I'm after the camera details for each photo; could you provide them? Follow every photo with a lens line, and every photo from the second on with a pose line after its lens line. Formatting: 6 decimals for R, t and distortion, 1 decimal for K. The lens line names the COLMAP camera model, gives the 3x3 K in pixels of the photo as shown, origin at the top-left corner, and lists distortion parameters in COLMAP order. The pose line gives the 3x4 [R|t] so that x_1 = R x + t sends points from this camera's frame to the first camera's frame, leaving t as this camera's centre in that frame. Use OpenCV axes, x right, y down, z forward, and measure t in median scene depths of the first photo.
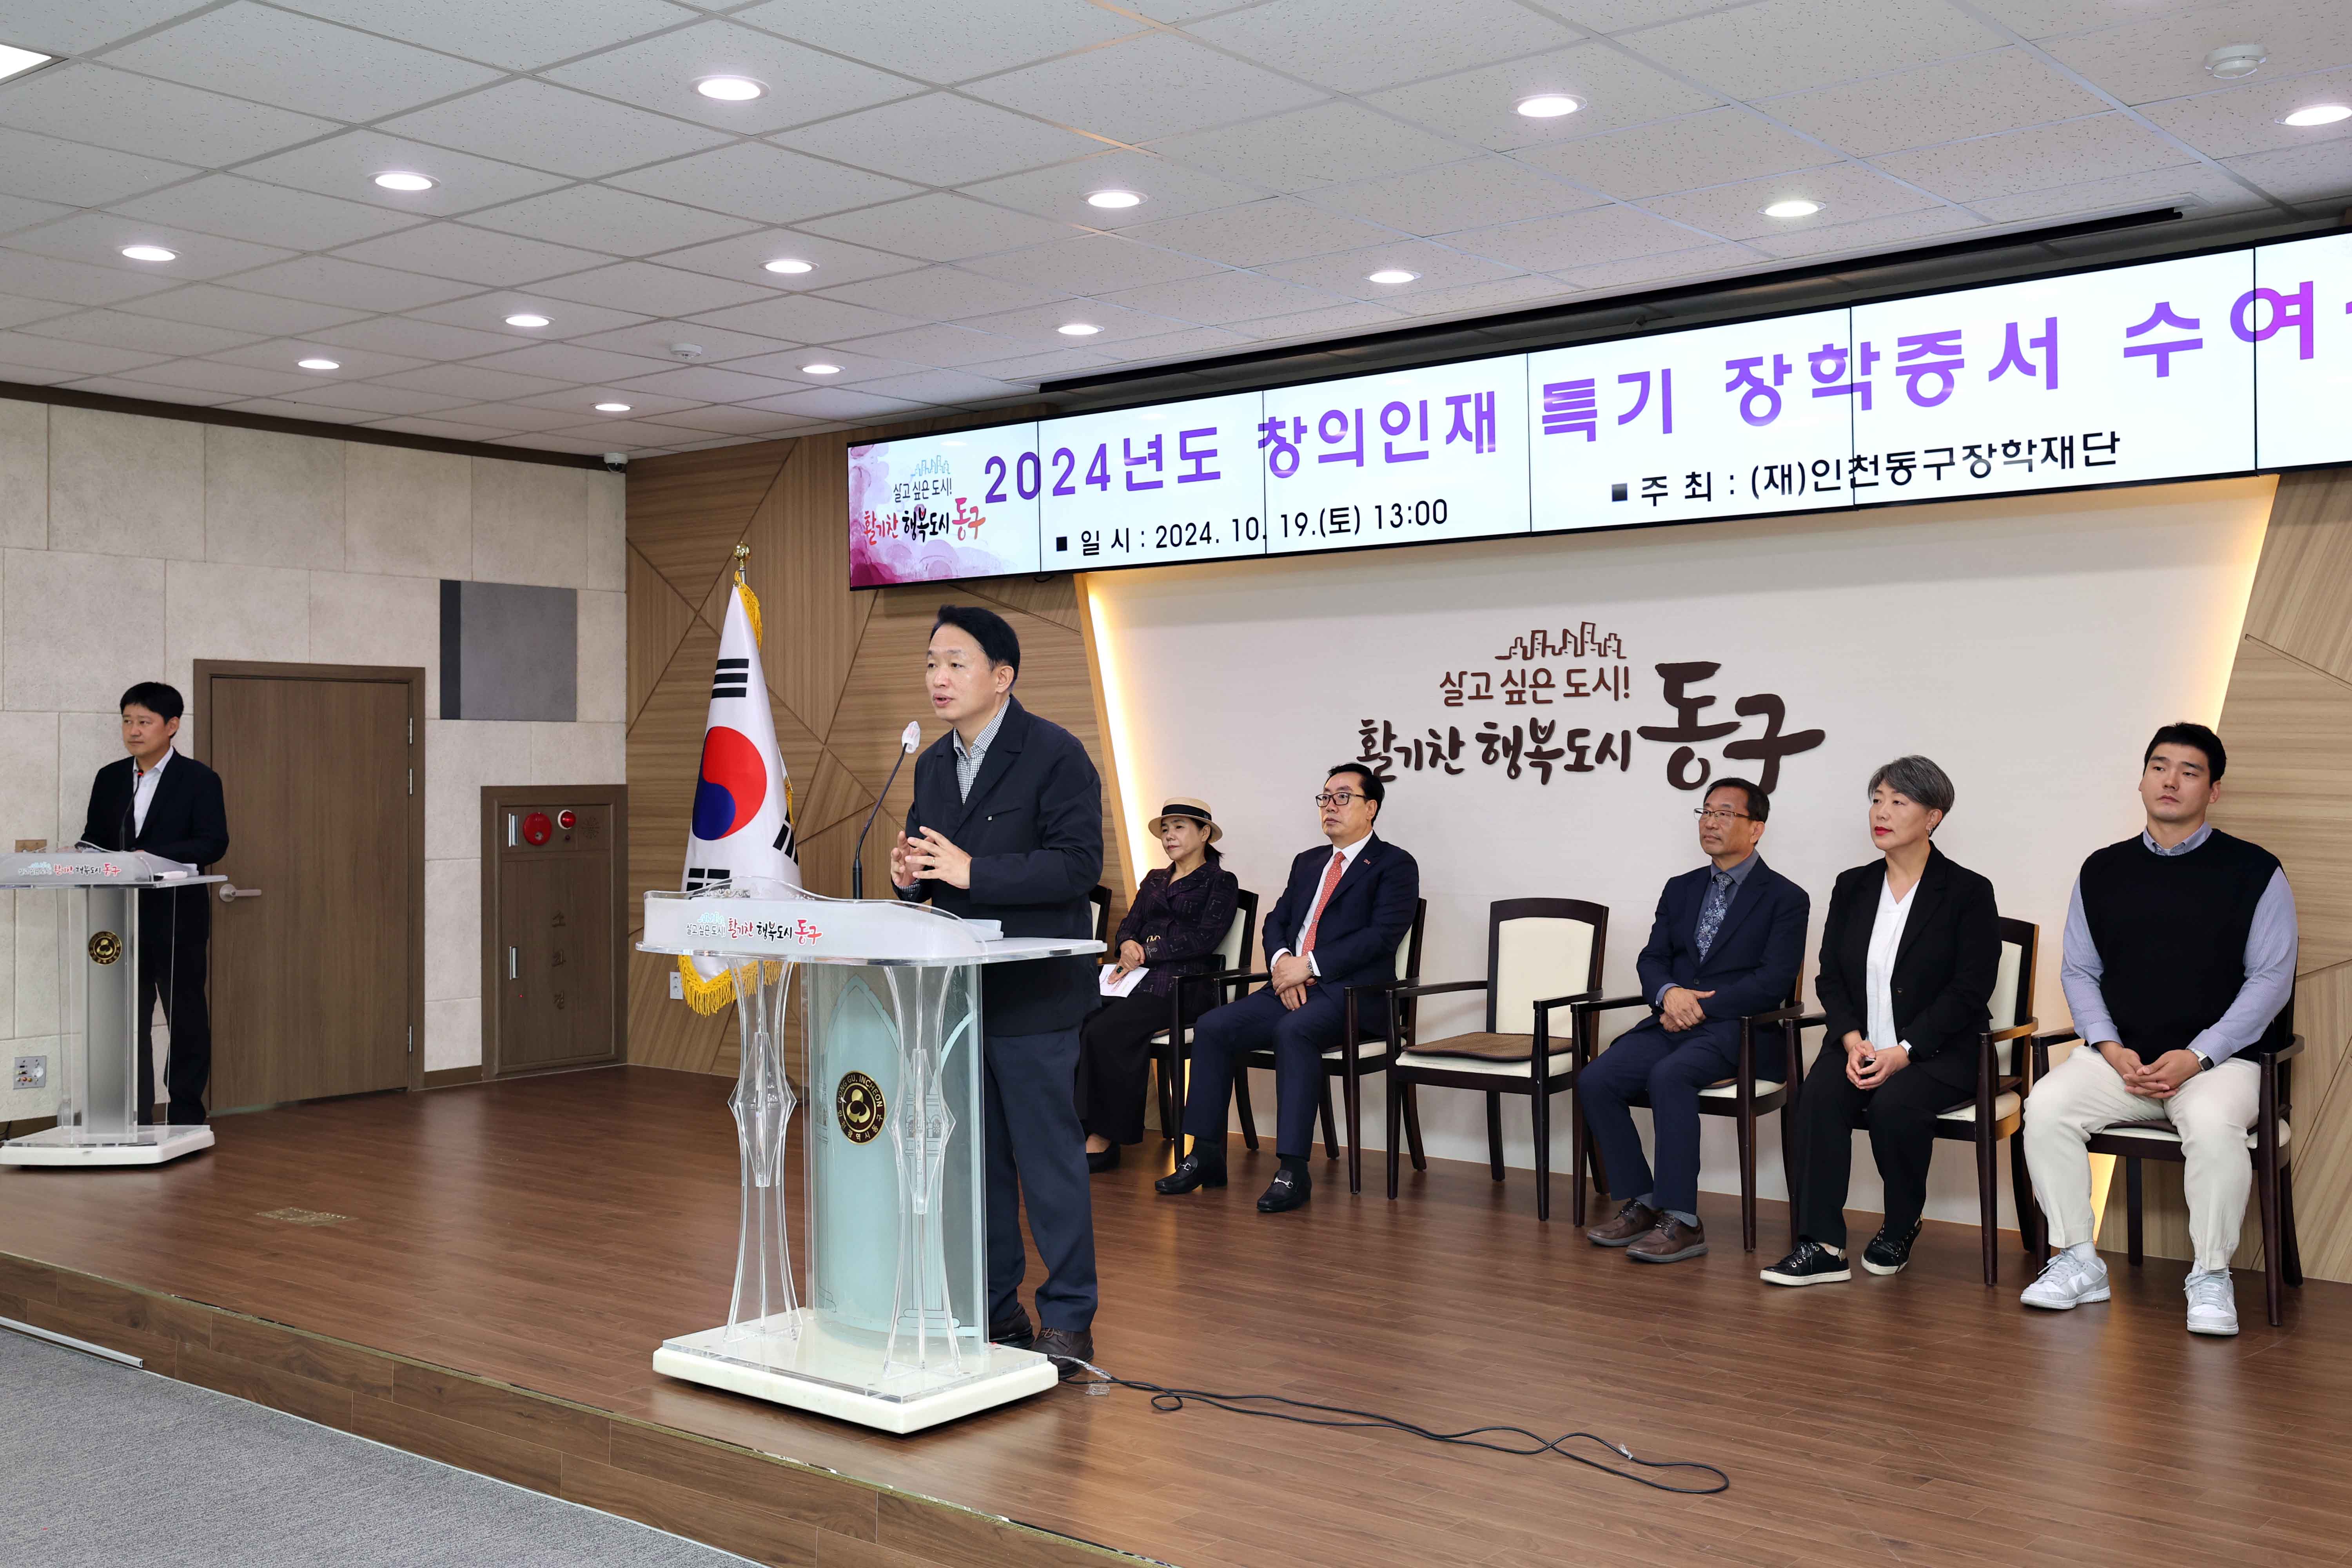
lens RADIAL K [[2321.6, 0, 1176.0], [0, 2321.6, 784.0], [0, 0, 1]] dist [0.038838, 0.090599]
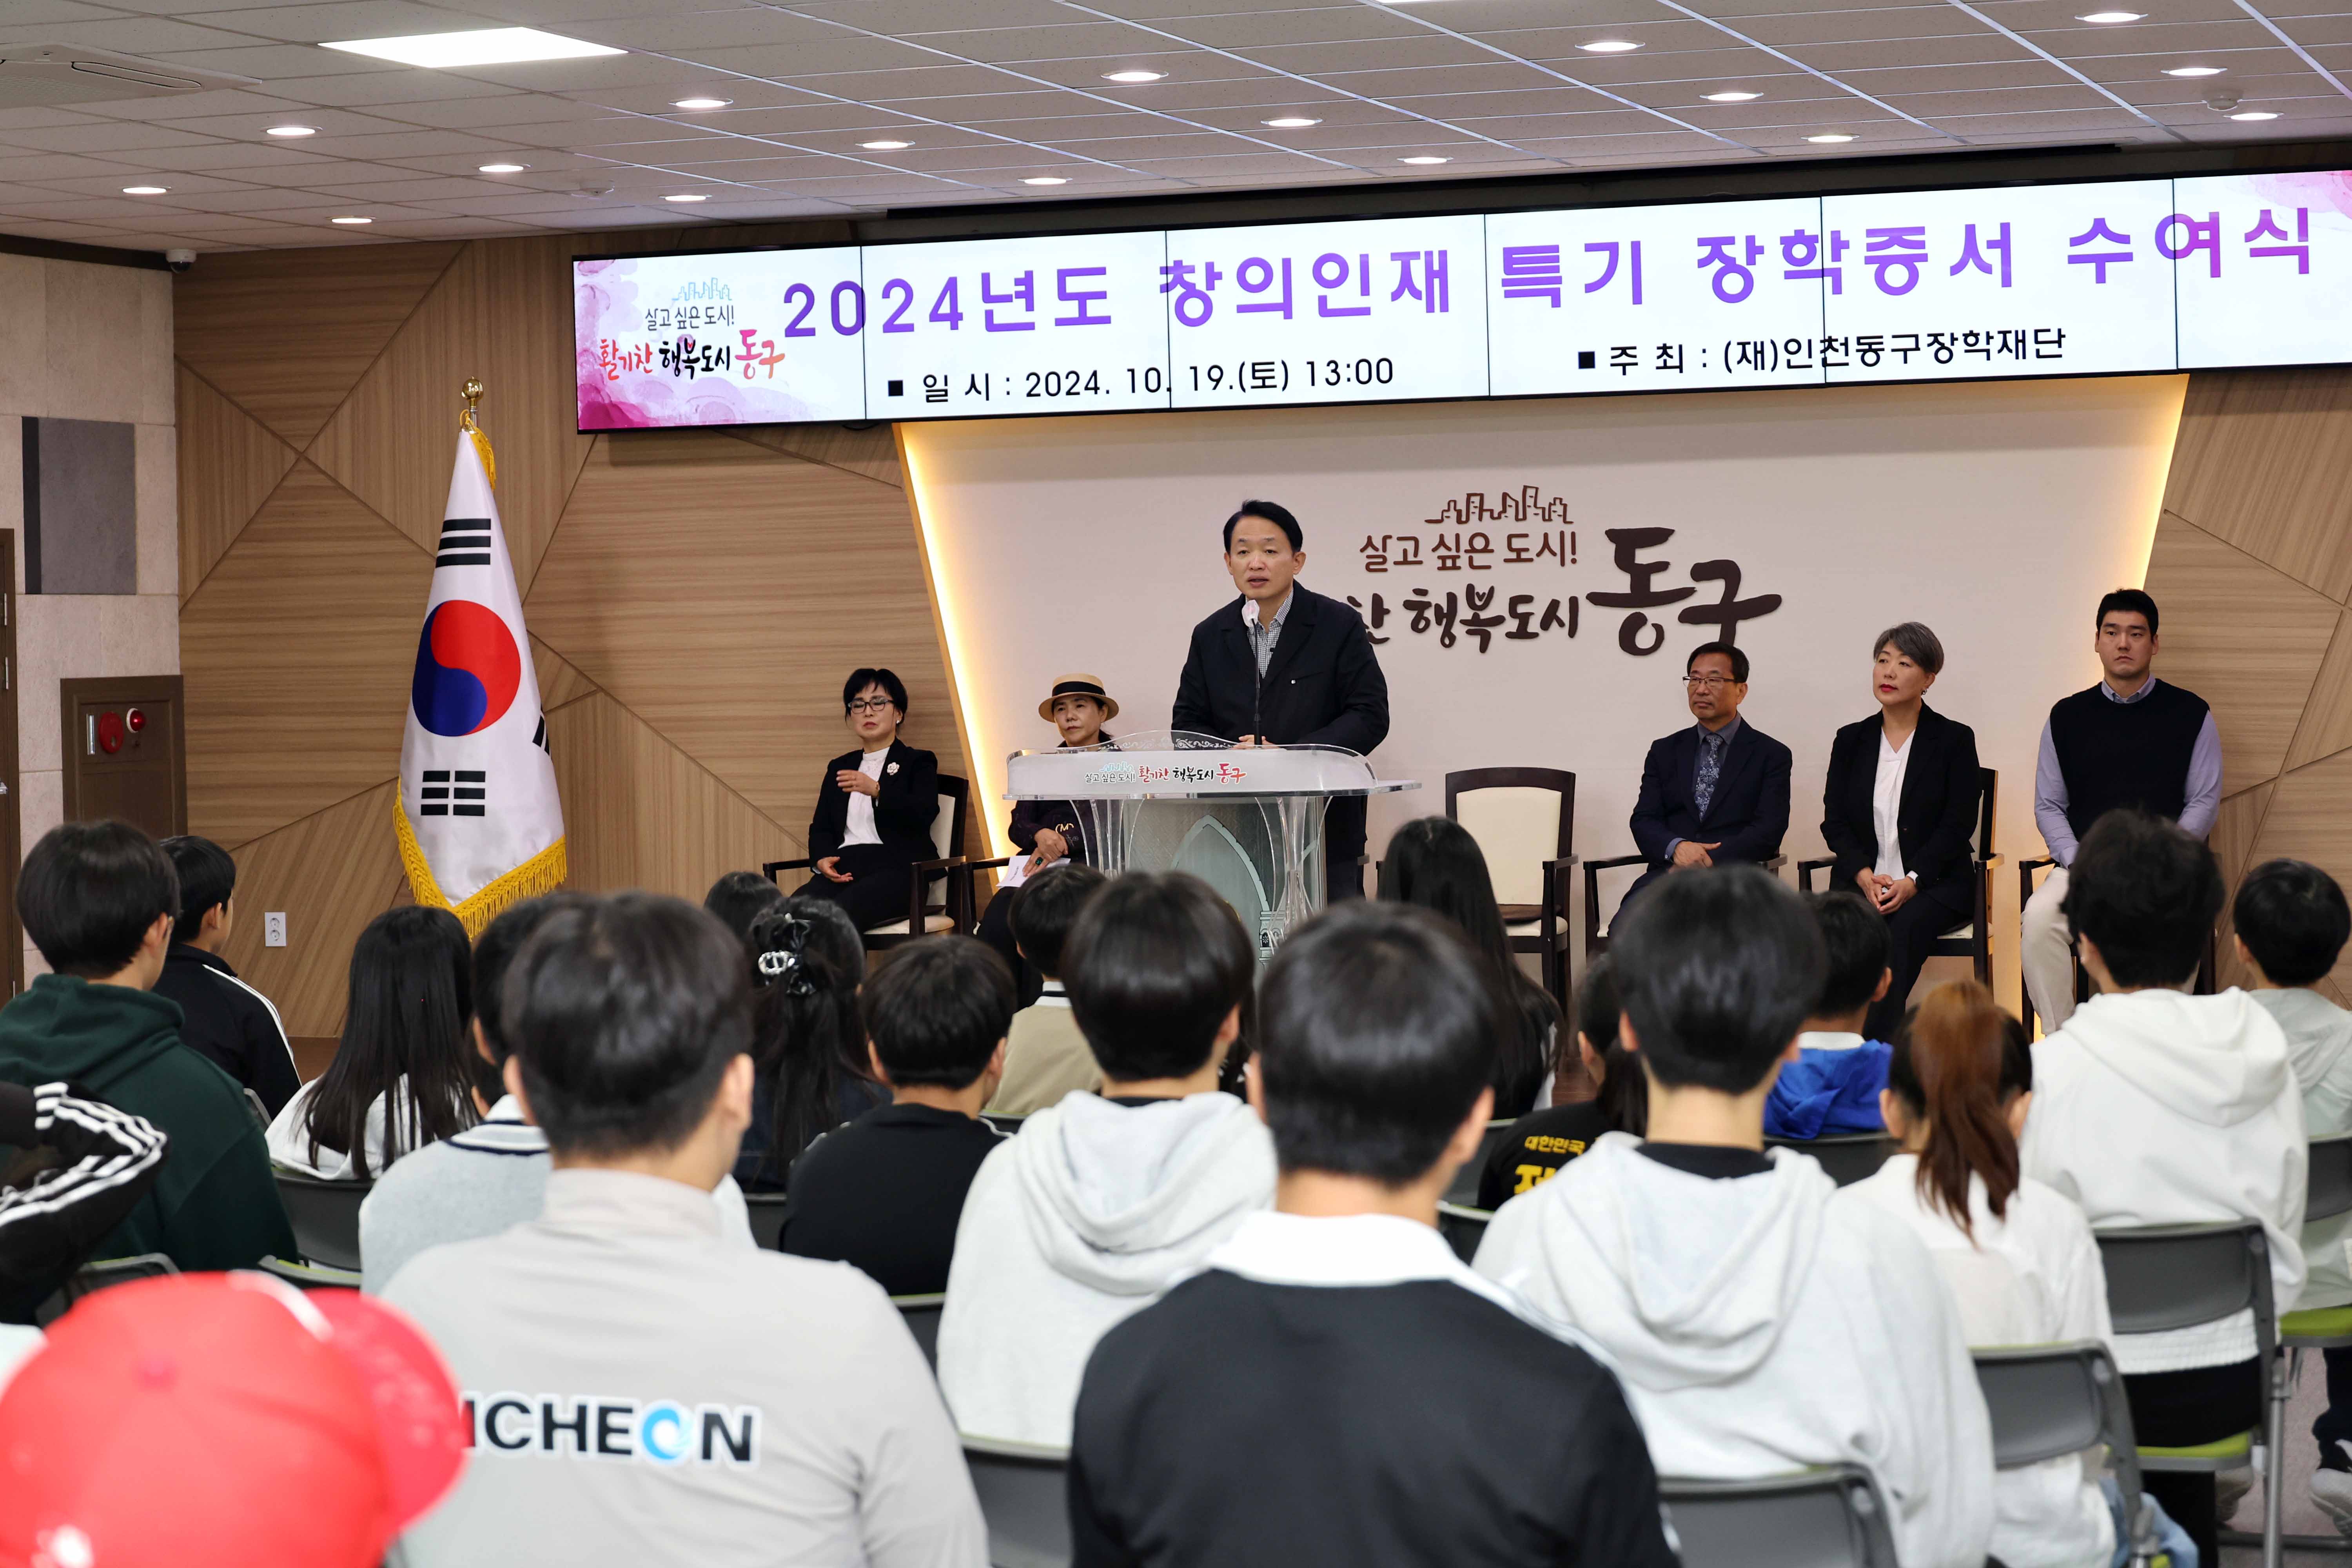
lens RADIAL K [[4737.2, 0, 1176.0], [0, 4737.2, 784.0], [0, 0, 1]] dist [0.022870, -0.393857]
pose [[0.943137, -0.023096, 0.331600, -0.608988], [0.016117, 0.999587, 0.023780, 0.005722], [-0.332013, -0.017083, 0.943120, -0.807471]]
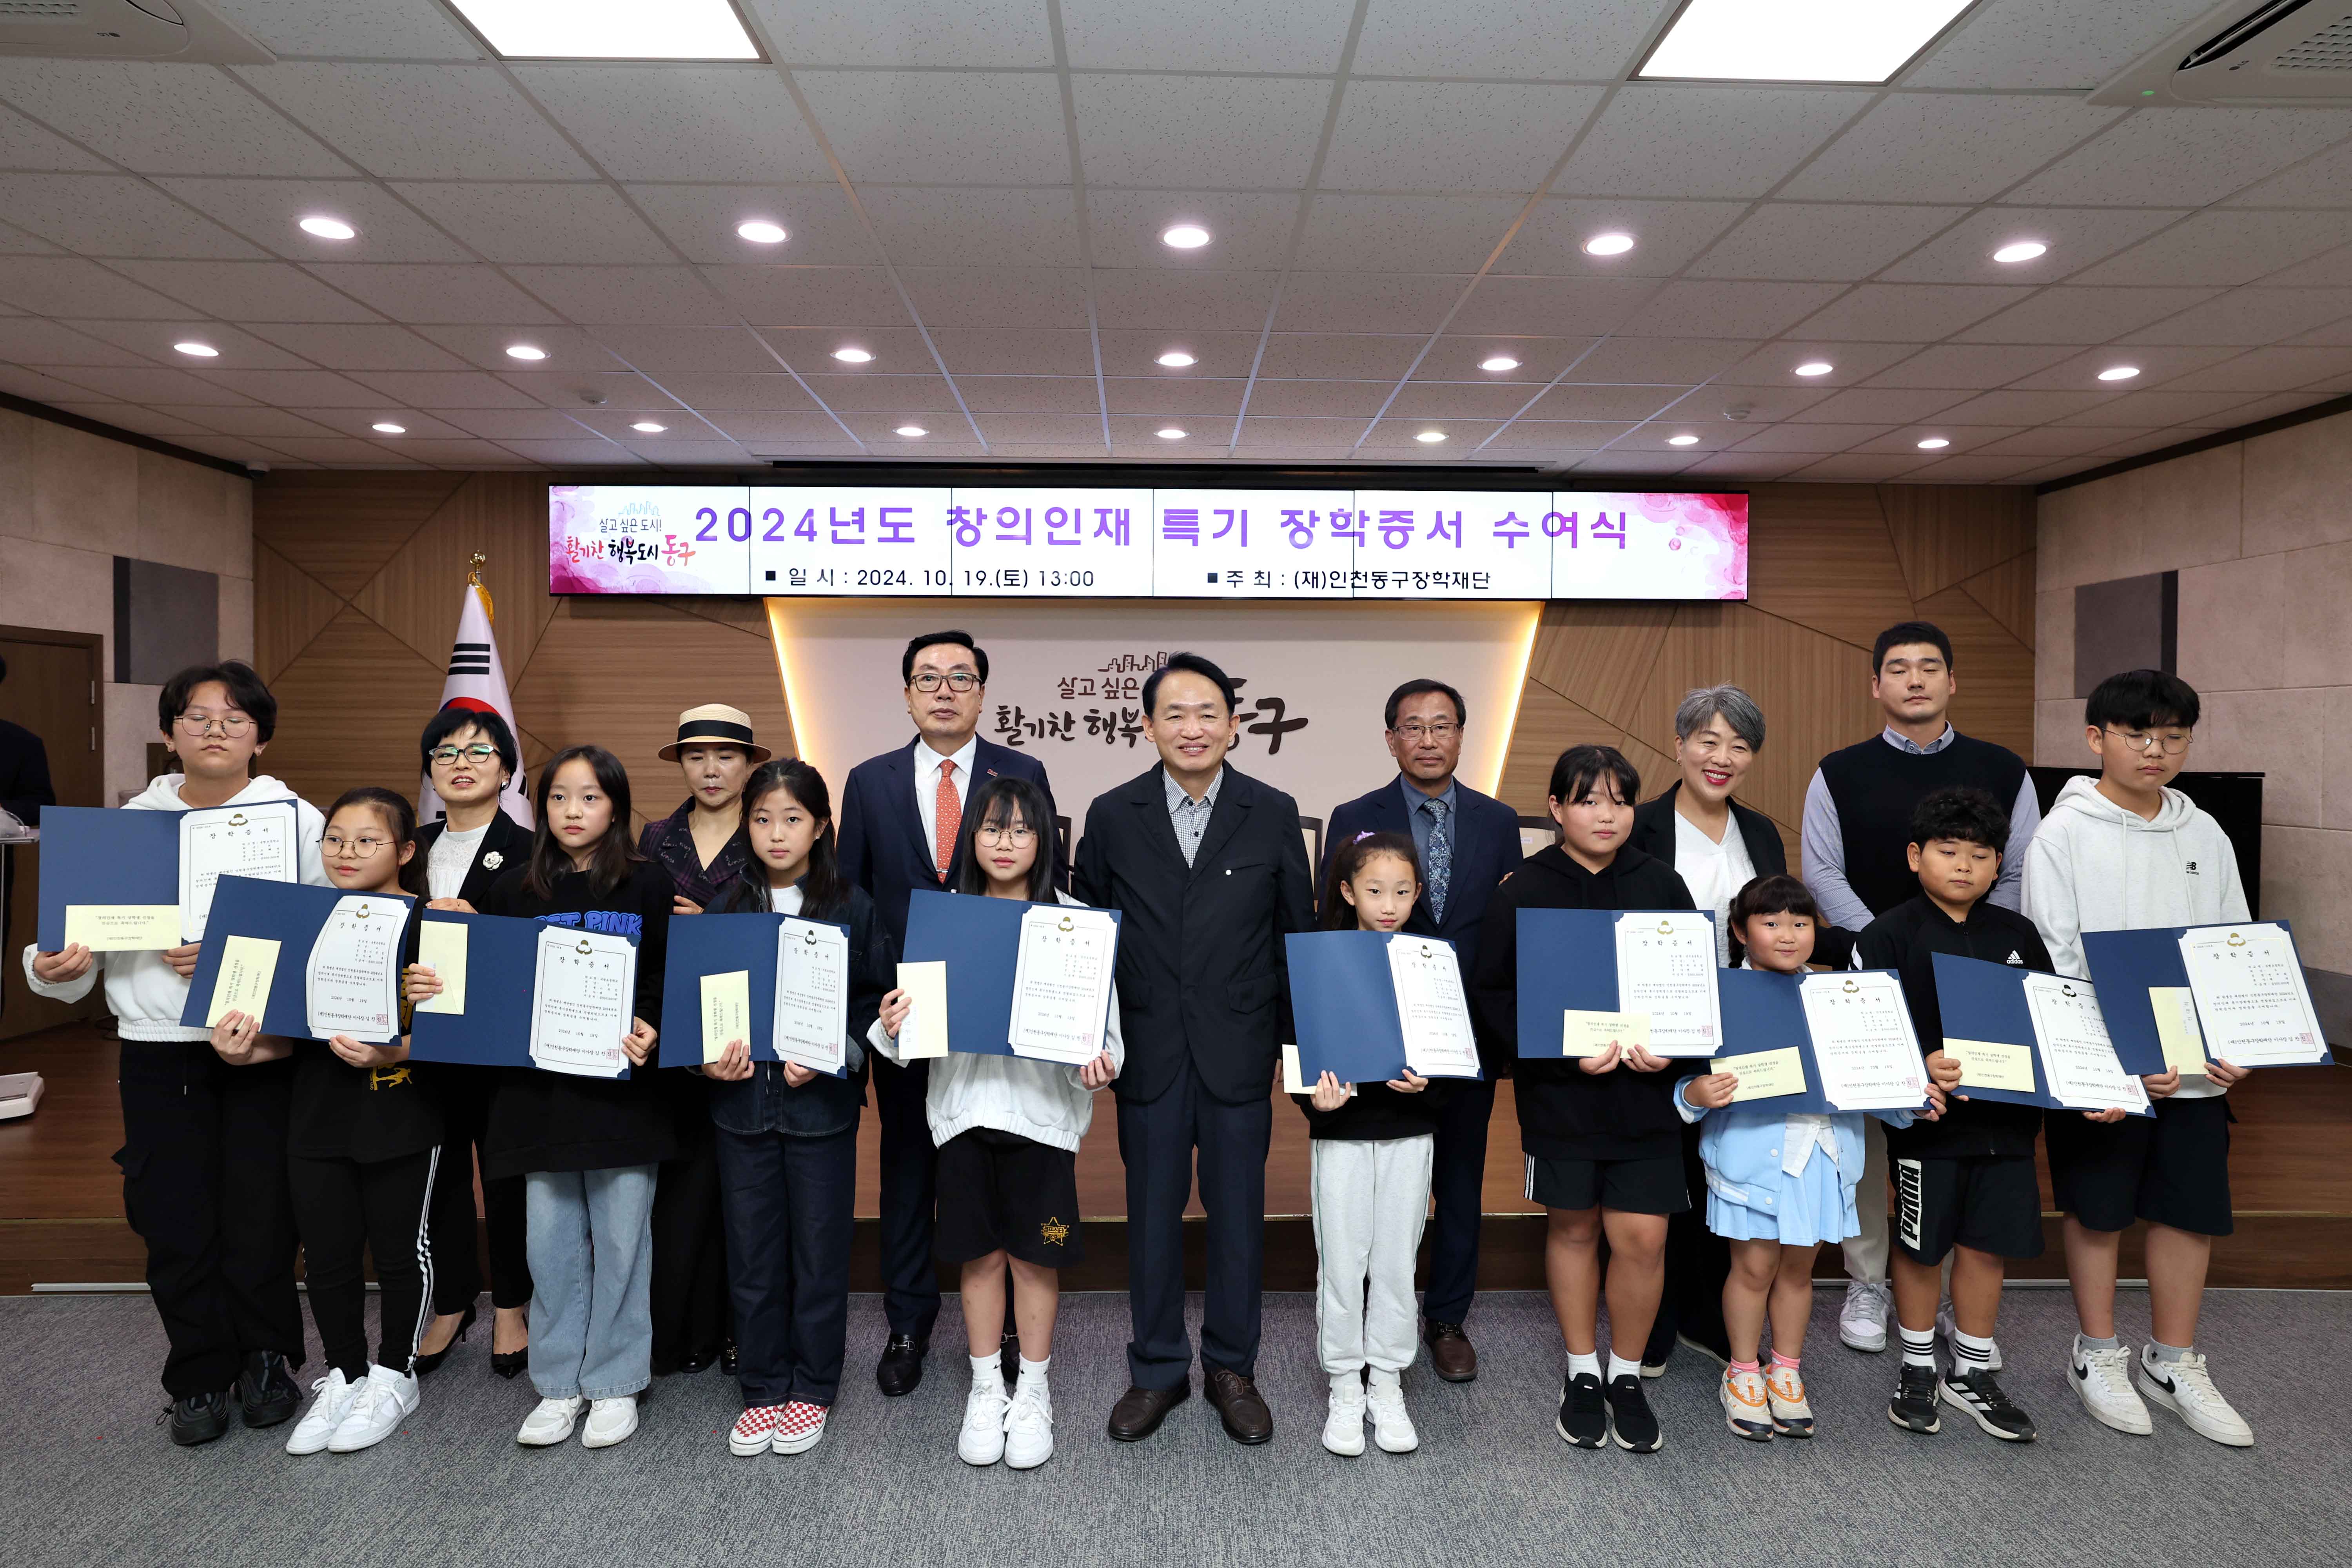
lens RADIAL K [[1329.5, 0, 1175.6], [0, 1329.5, 772.1], [0, 0, 1]] dist [-0.022391, 0.029020]
pose [[0.759915, -0.006897, 0.649986, -0.433317], [-0.005065, 0.999851, 0.016530, 0.002041], [-0.650003, -0.015853, 0.759766, 0.248784]]
